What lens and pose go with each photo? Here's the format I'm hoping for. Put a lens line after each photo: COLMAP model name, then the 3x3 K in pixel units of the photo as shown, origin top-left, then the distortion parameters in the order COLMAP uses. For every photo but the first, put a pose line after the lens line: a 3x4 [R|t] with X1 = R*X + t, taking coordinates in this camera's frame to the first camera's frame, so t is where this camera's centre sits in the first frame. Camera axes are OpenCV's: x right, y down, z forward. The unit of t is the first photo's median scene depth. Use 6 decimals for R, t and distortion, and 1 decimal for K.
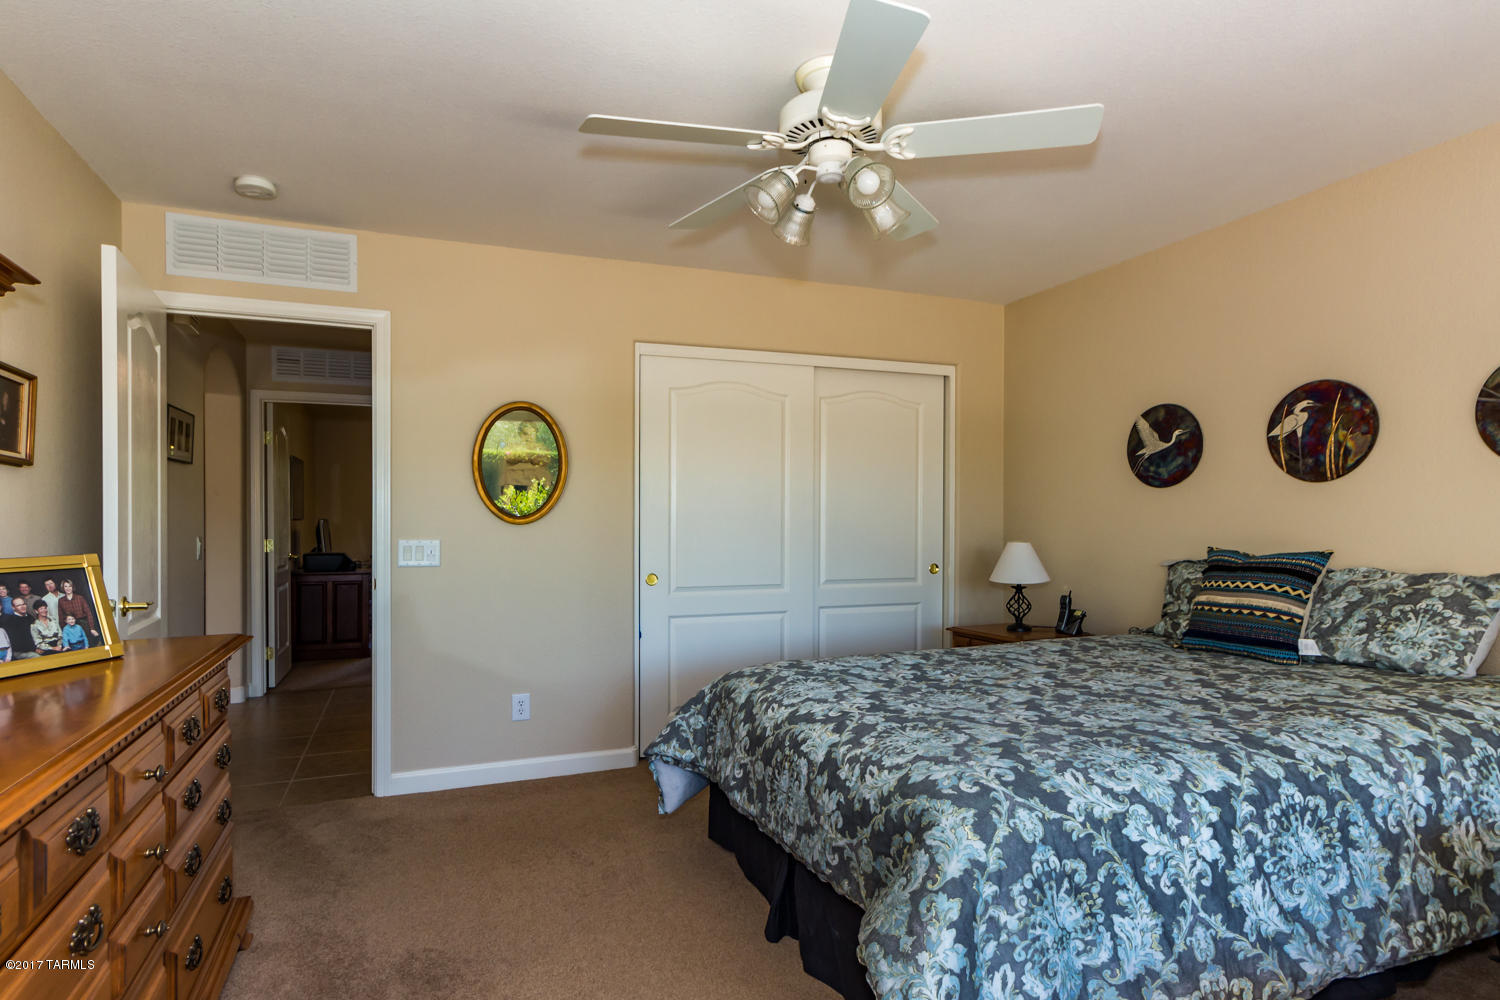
lens RADIAL K [[830.2, 0, 751.2], [0, 830.2, 525.5], [0, 0, 1]] dist [-0.000994, 0.000023]
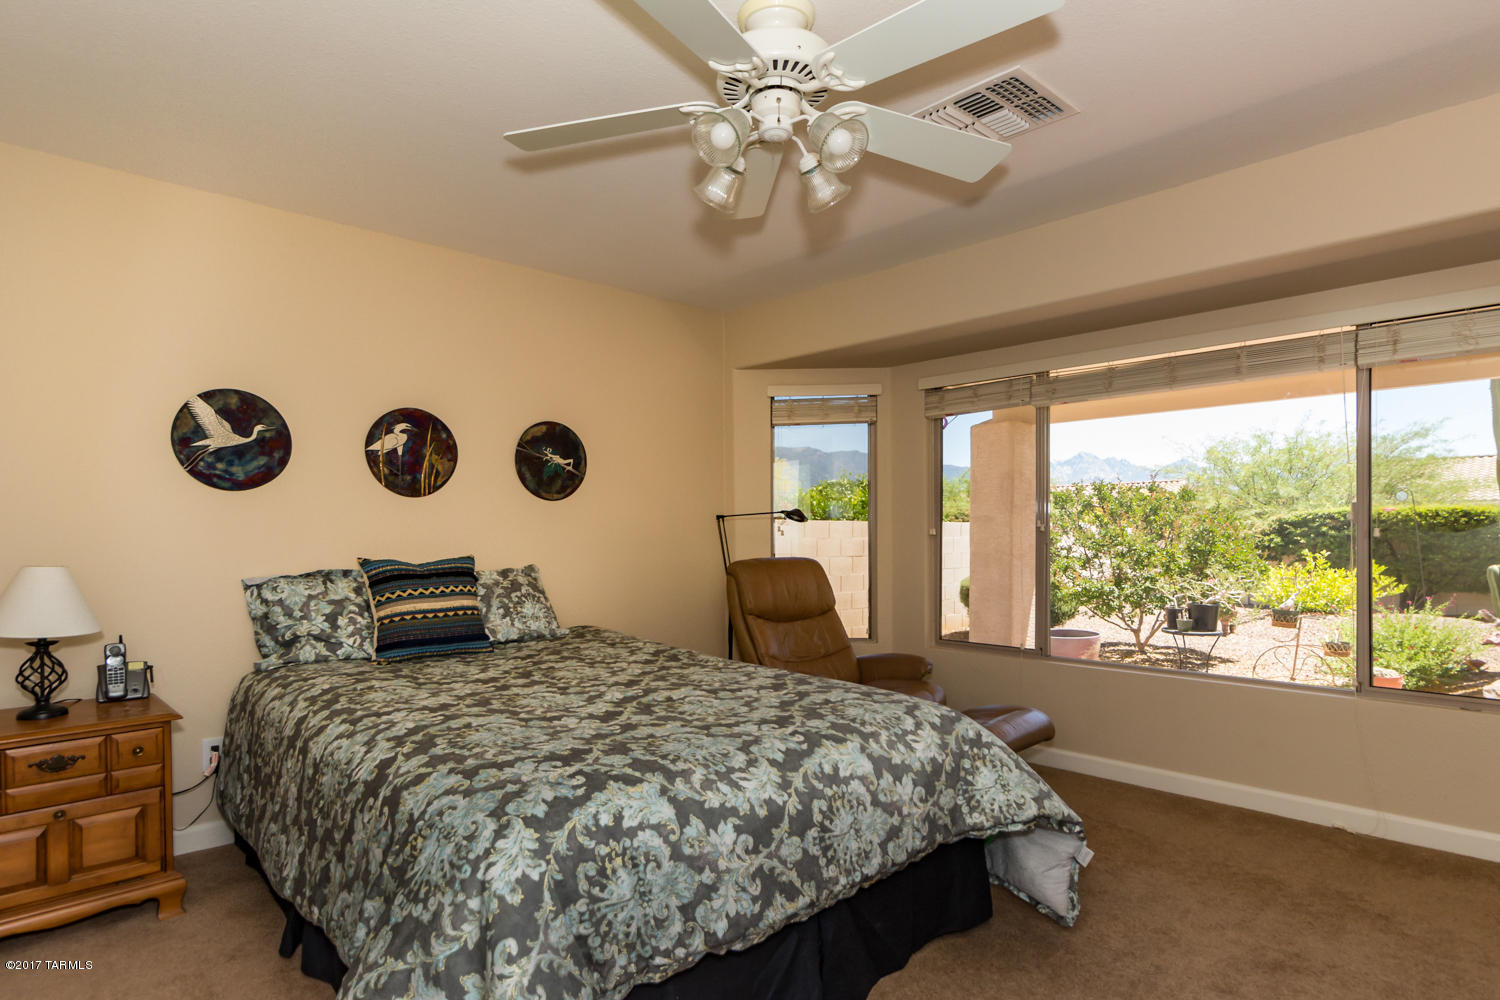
lens RADIAL K [[879.3, 0, 752.9], [0, 879.3, 537.7], [0, 0, 1]] dist [0.125698, 0.000002]
pose [[-0.343386, -0.004465, 0.939184, -0.620759], [0.006773, 0.999951, 0.007230, -0.002232], [-0.939170, 0.008844, -0.343339, 0.965376]]
